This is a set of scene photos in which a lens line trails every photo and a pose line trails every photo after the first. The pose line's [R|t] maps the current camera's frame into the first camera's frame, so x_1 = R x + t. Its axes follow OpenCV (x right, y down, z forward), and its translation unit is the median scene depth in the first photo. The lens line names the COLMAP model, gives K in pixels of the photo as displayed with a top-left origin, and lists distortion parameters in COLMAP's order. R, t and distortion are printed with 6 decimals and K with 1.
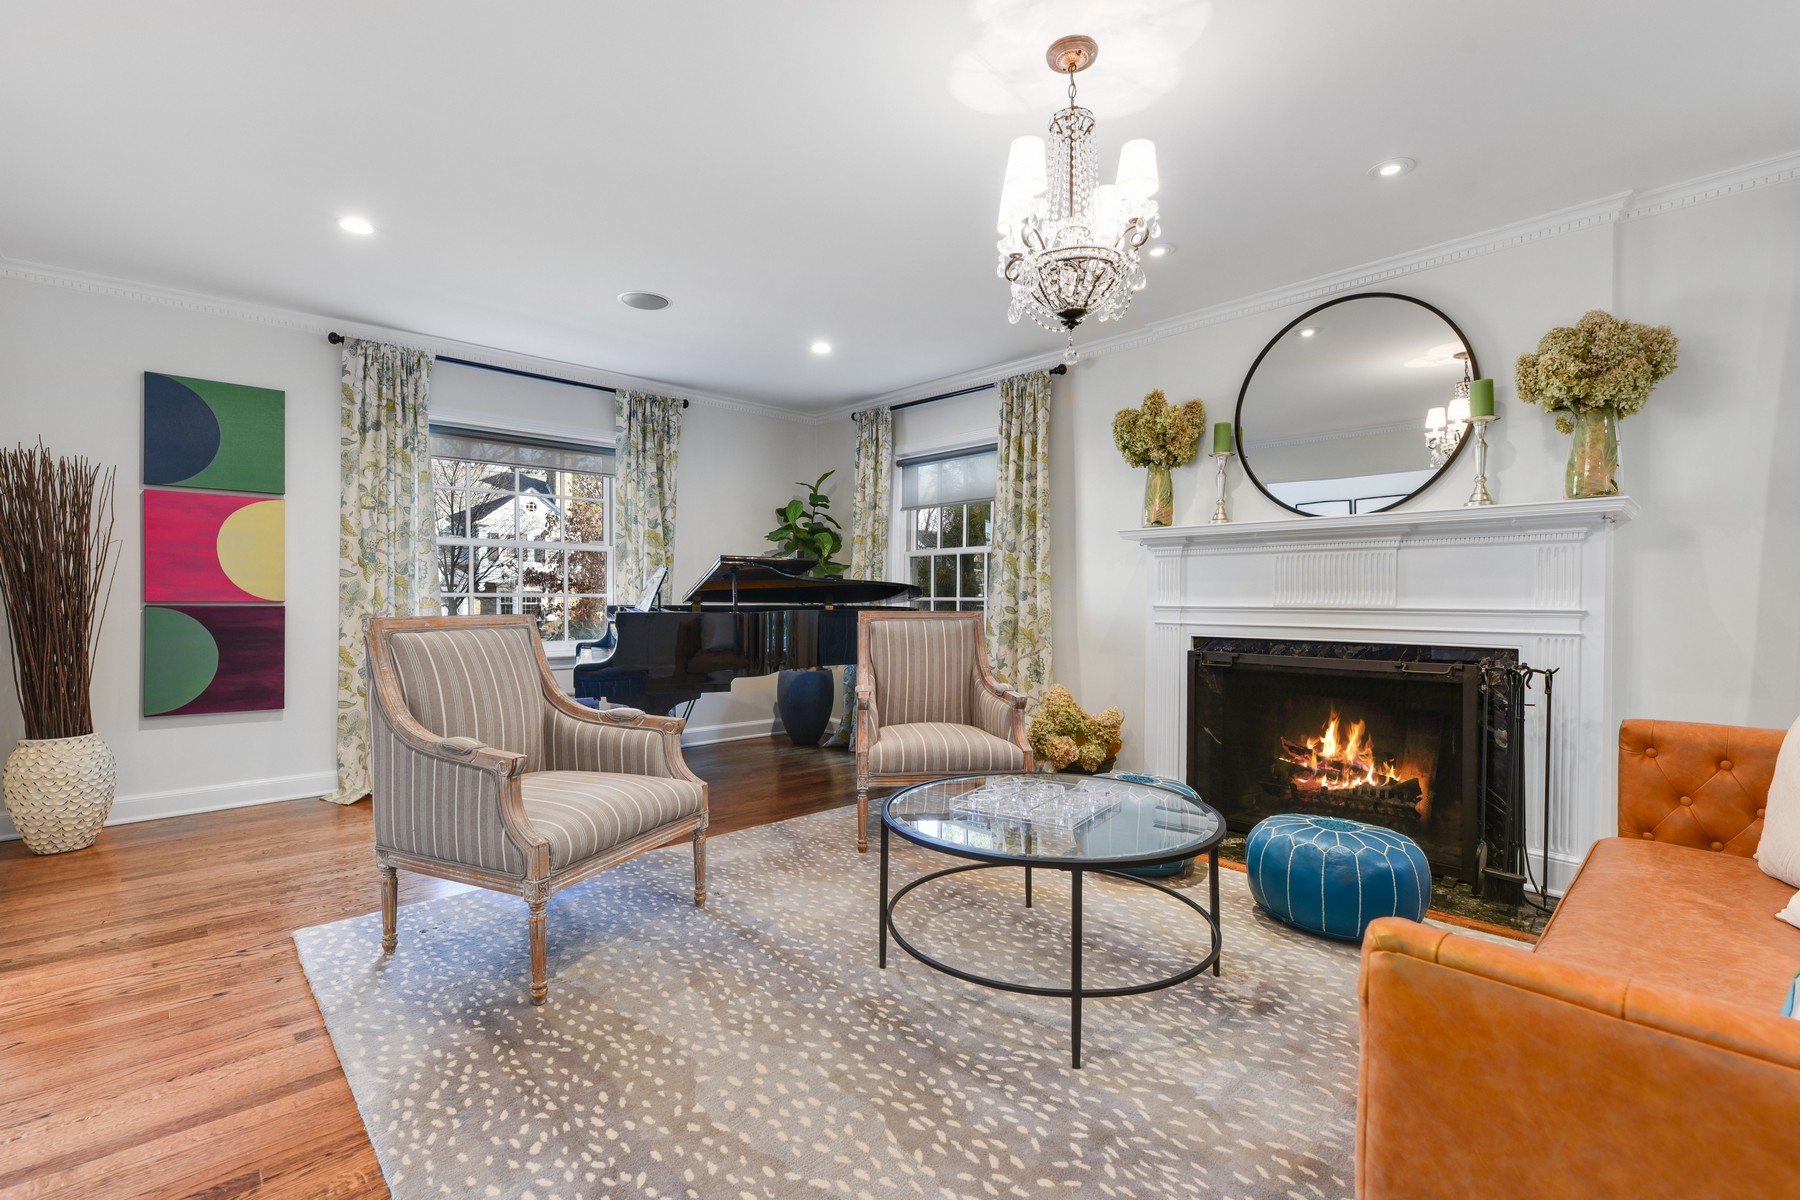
lens RADIAL K [[808.5, 0, 895.8], [0, 808.5, 602.6], [0, 0, 1]] dist [-0.002048, -0.000830]
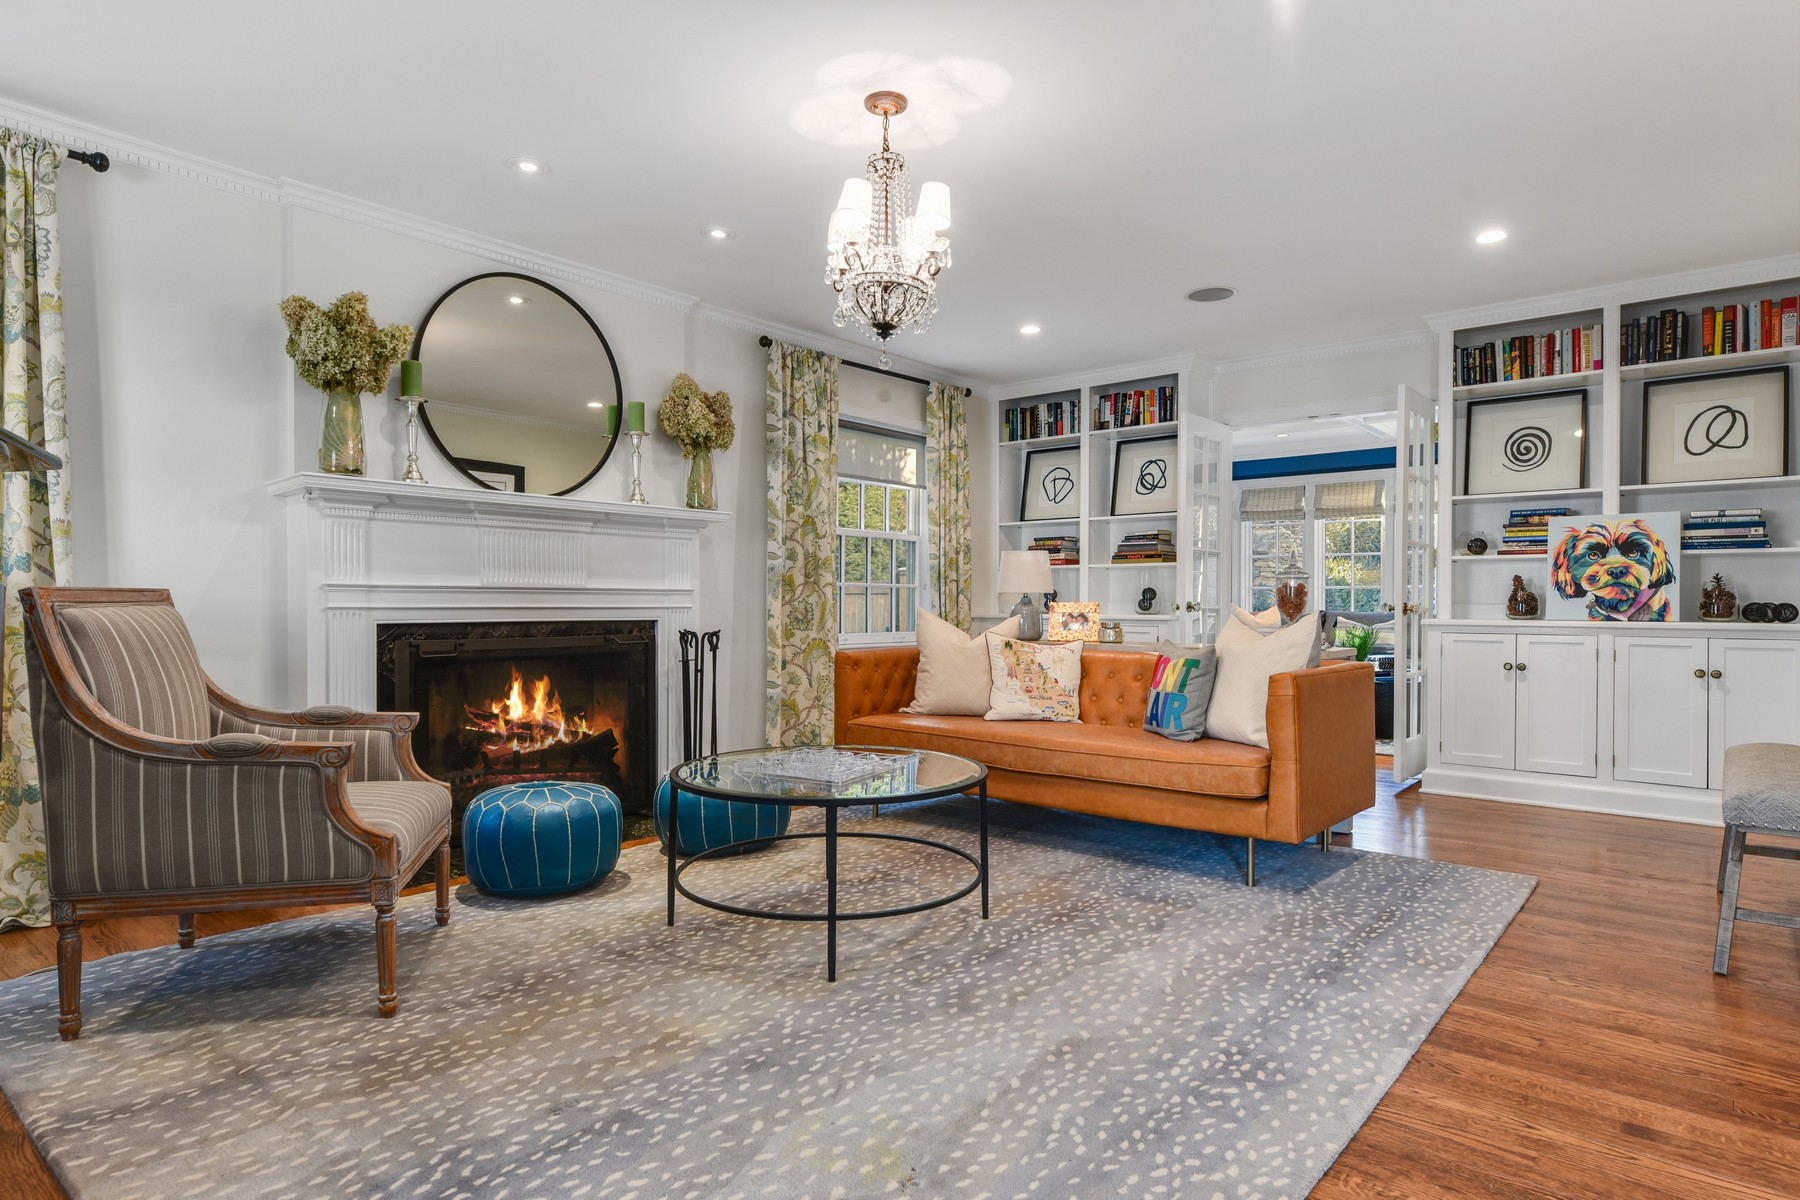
lens RADIAL K [[1024.5, 0, 895.0], [0, 1024.5, 604.9], [0, 0, 1]] dist [0.005415, 0.000200]
pose [[-0.133967, -0.005638, 0.990970, -0.928814], [0.002302, 0.999979, 0.006000, 0.025969], [-0.990983, 0.003085, -0.133951, 0.881877]]
